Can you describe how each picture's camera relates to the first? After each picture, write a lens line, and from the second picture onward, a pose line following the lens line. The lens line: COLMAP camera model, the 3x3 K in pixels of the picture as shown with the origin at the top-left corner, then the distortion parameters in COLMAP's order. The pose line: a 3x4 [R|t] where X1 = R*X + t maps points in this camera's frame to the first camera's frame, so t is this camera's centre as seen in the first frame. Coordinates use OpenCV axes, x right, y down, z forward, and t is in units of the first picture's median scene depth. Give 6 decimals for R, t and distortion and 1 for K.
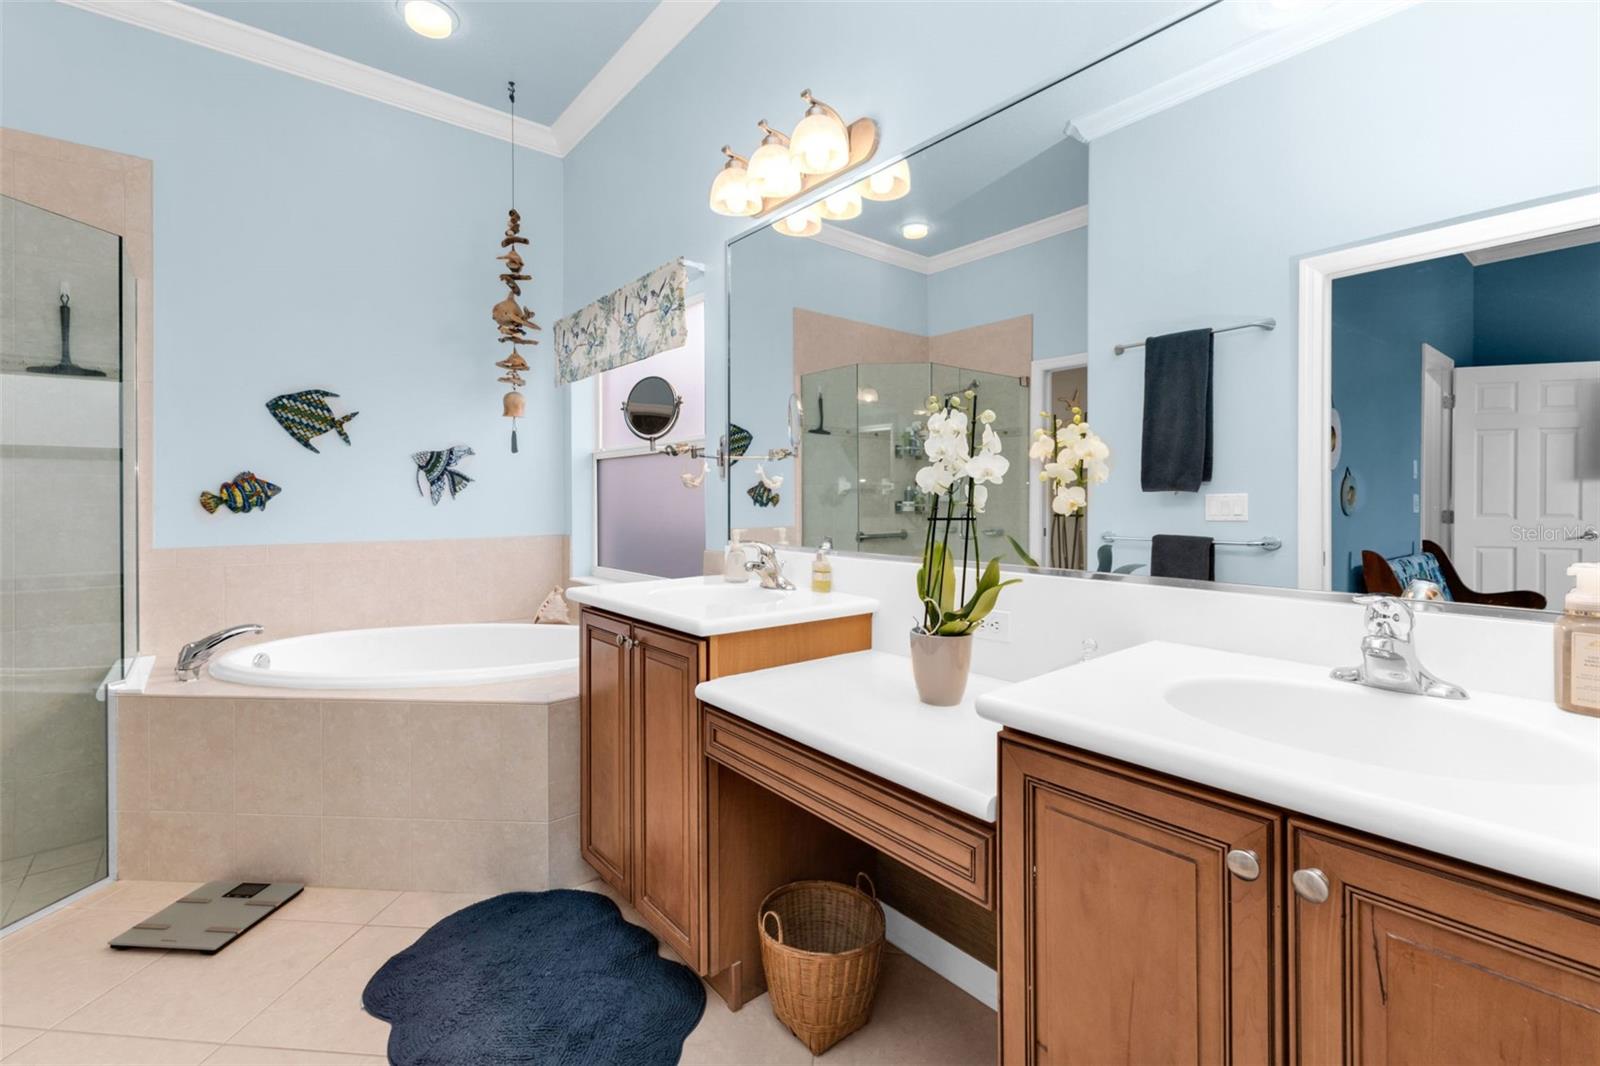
lens RADIAL K [[693.2, 0, 829.0], [0, 693.2, 501.5], [0, 0, 1]] dist [0.001333, -0.002035]
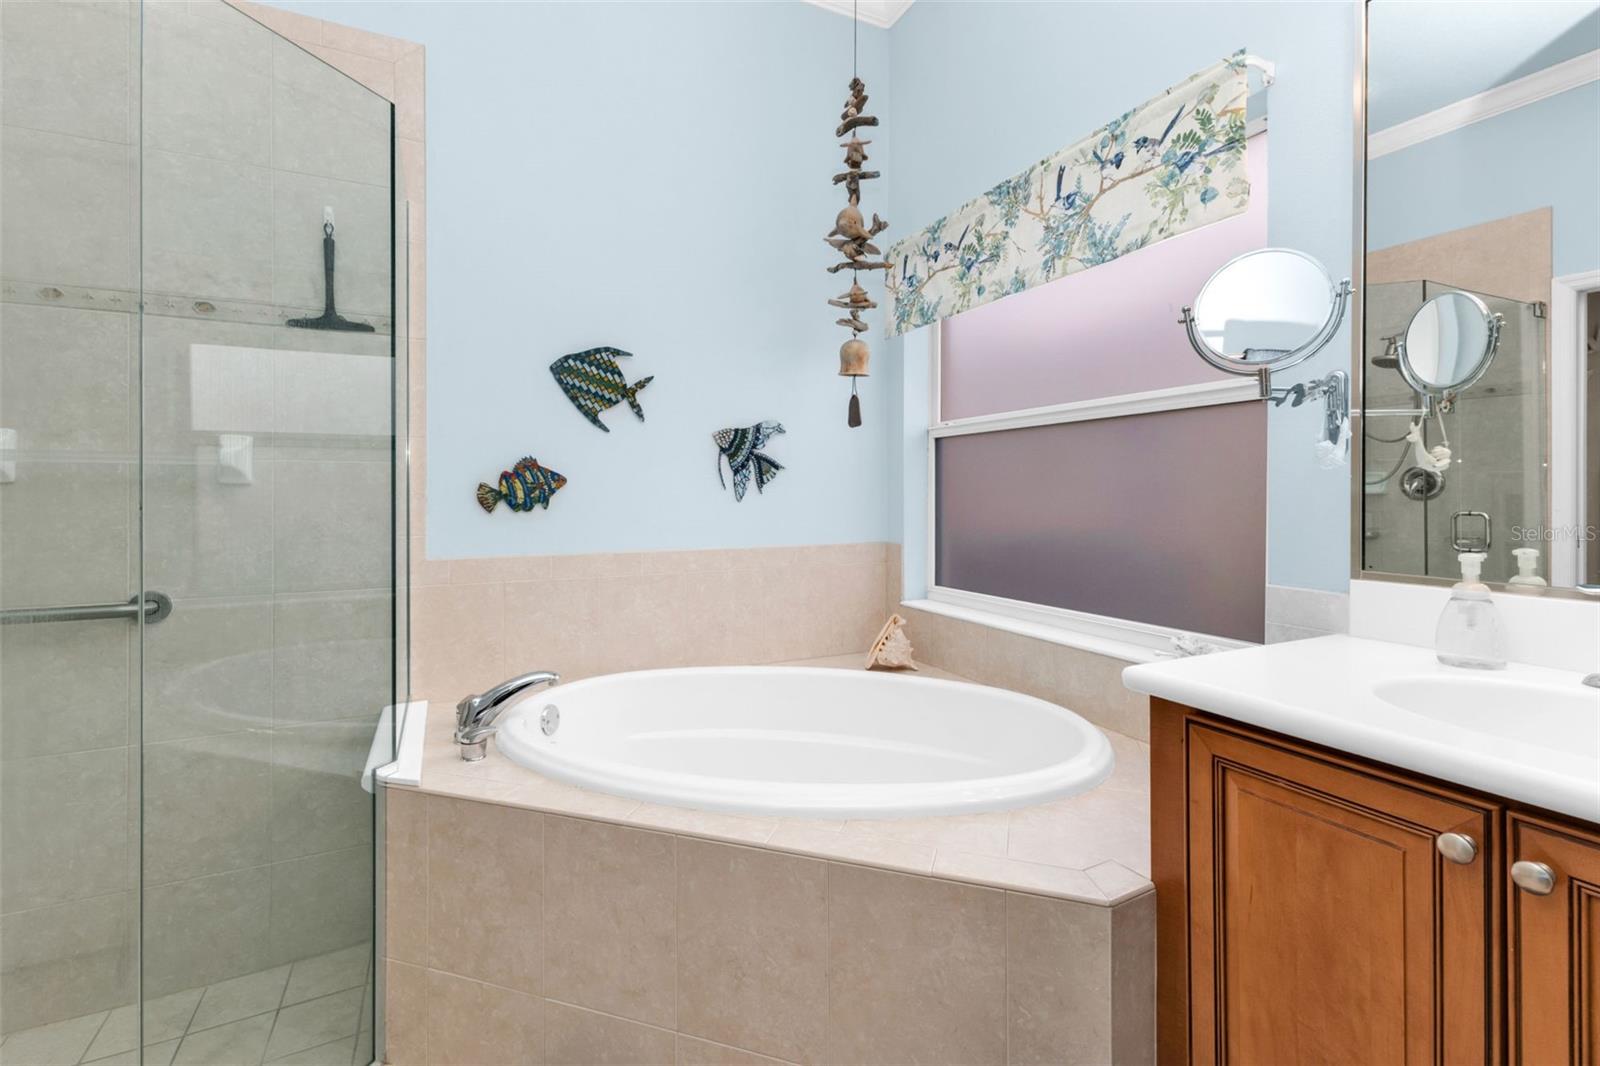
lens RADIAL K [[693.2, 0, 820.4], [0, 693.2, 492.3], [0, 0, 1]] dist [0.001333, -0.002035]
pose [[0.972955, -0.001977, -0.230985, -0.361057], [0.000895, 0.999988, -0.004786, -0.000800], [0.230992, 0.004450, 0.972946, 0.344243]]
